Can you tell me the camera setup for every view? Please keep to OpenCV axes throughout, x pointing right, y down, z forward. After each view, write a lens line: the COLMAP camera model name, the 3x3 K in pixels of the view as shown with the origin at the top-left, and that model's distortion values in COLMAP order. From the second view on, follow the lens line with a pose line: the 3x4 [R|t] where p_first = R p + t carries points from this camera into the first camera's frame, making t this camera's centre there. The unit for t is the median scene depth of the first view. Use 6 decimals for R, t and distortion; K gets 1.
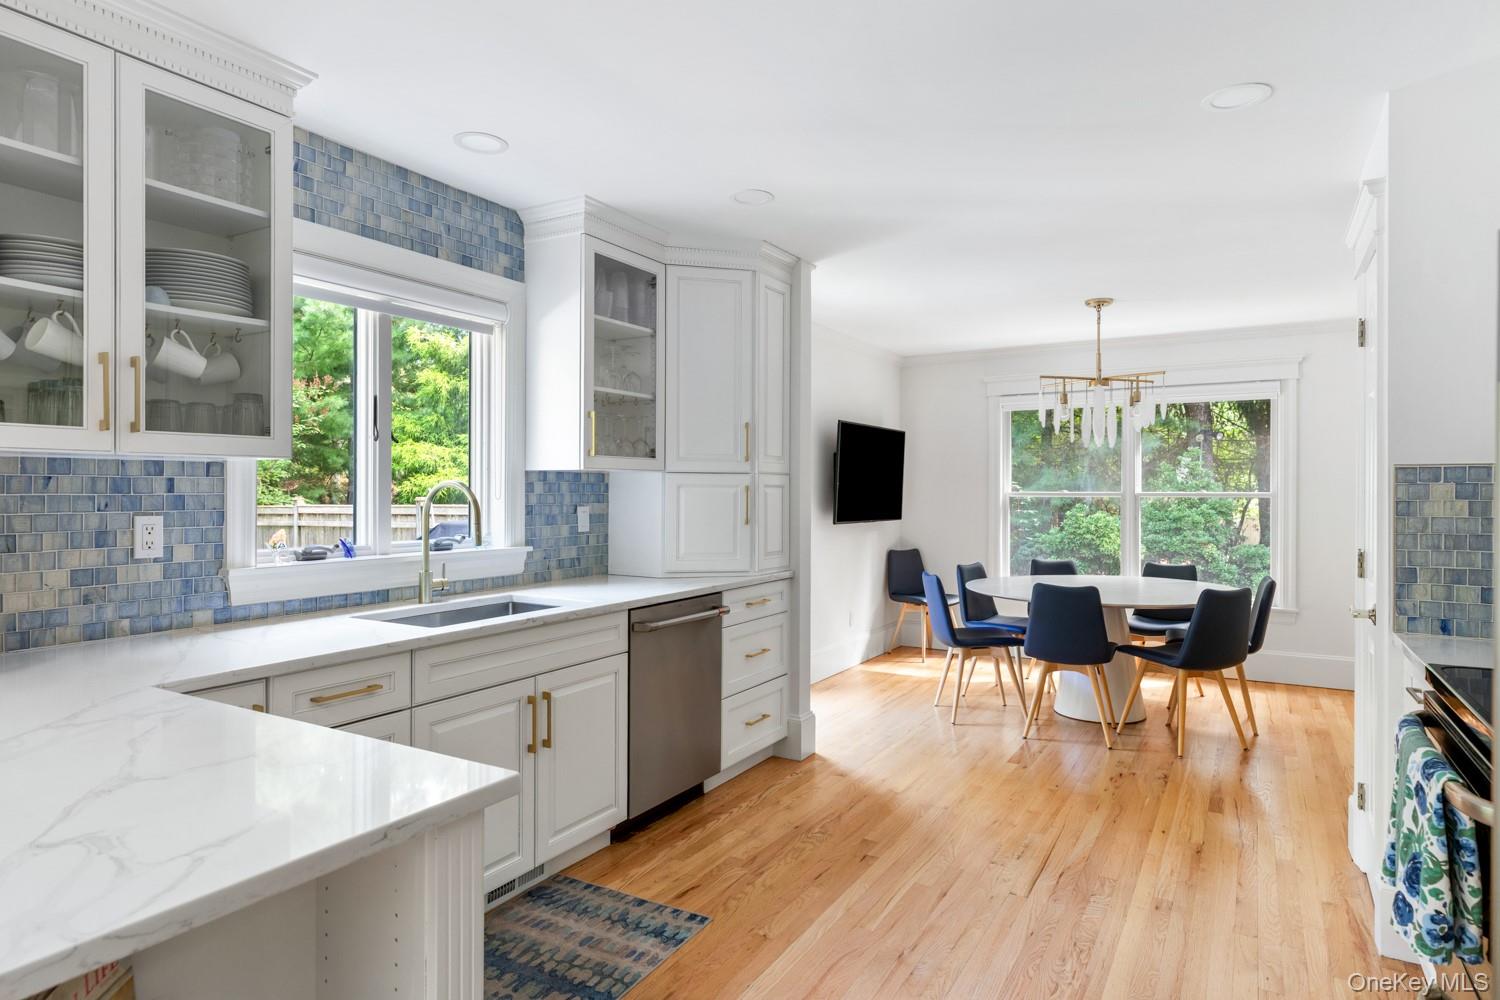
lens RADIAL K [[840.7, 0, 749.1], [0, 840.7, 494.2], [0, 0, 1]] dist [0.002178, 0.000457]
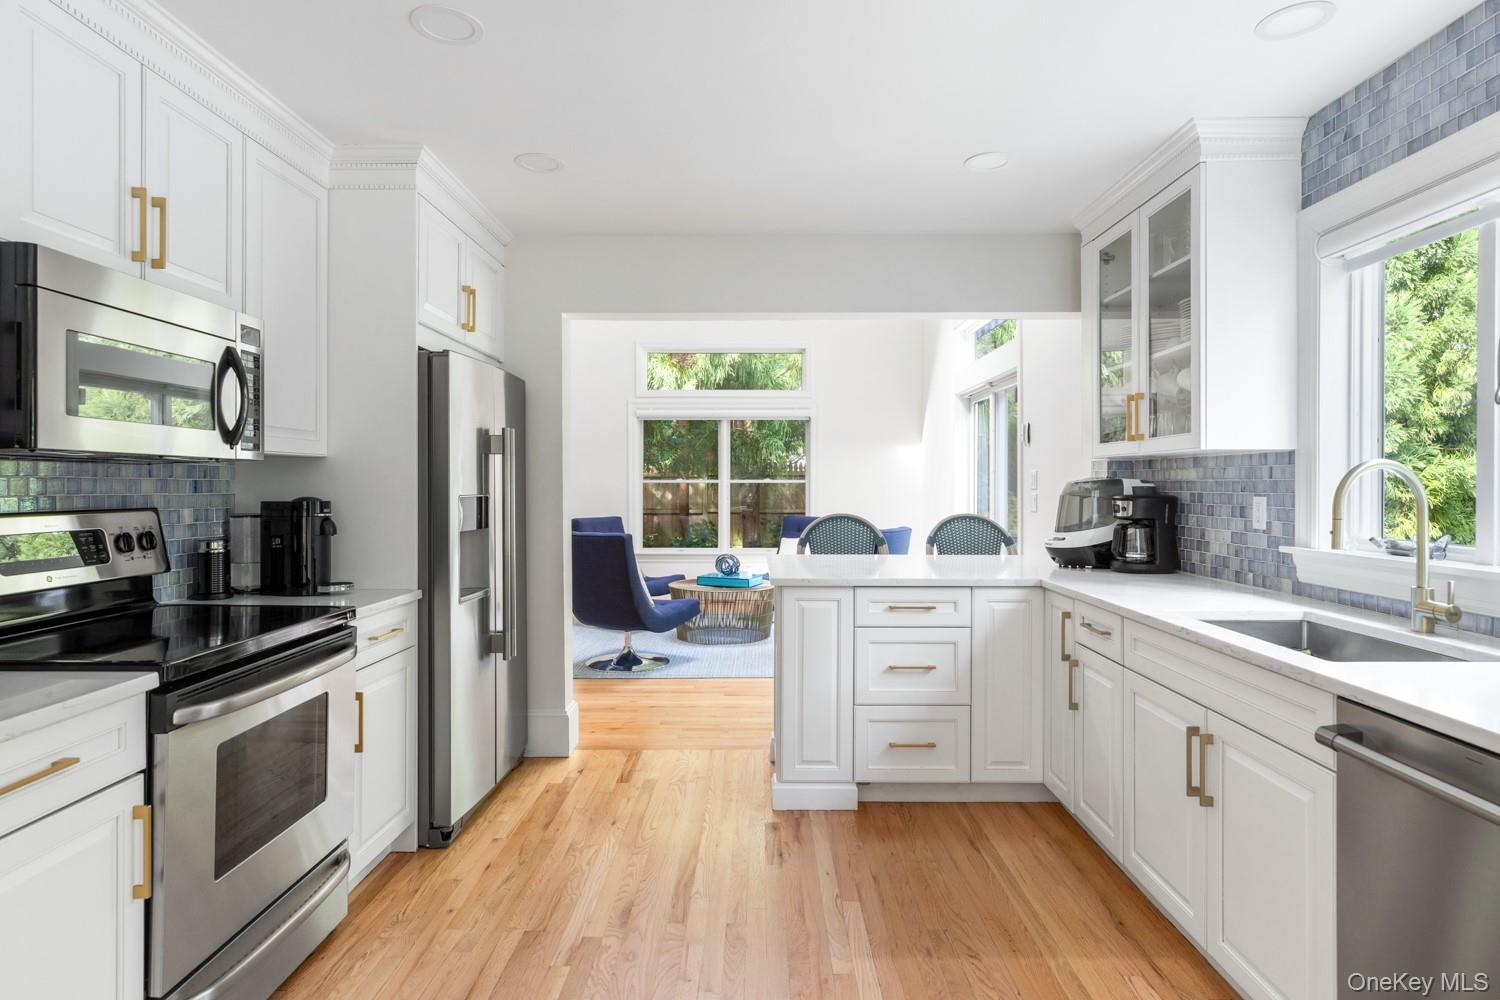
lens RADIAL K [[804.6, 0, 752.4], [0, 804.6, 492.9], [0, 0, 1]] dist [0.002866, -0.000061]
pose [[-0.862803, 0.003548, -0.505528, 0.351543], [-0.005108, 0.999863, 0.015736, 0.002944], [0.505514, 0.016159, -0.862667, 1.015652]]
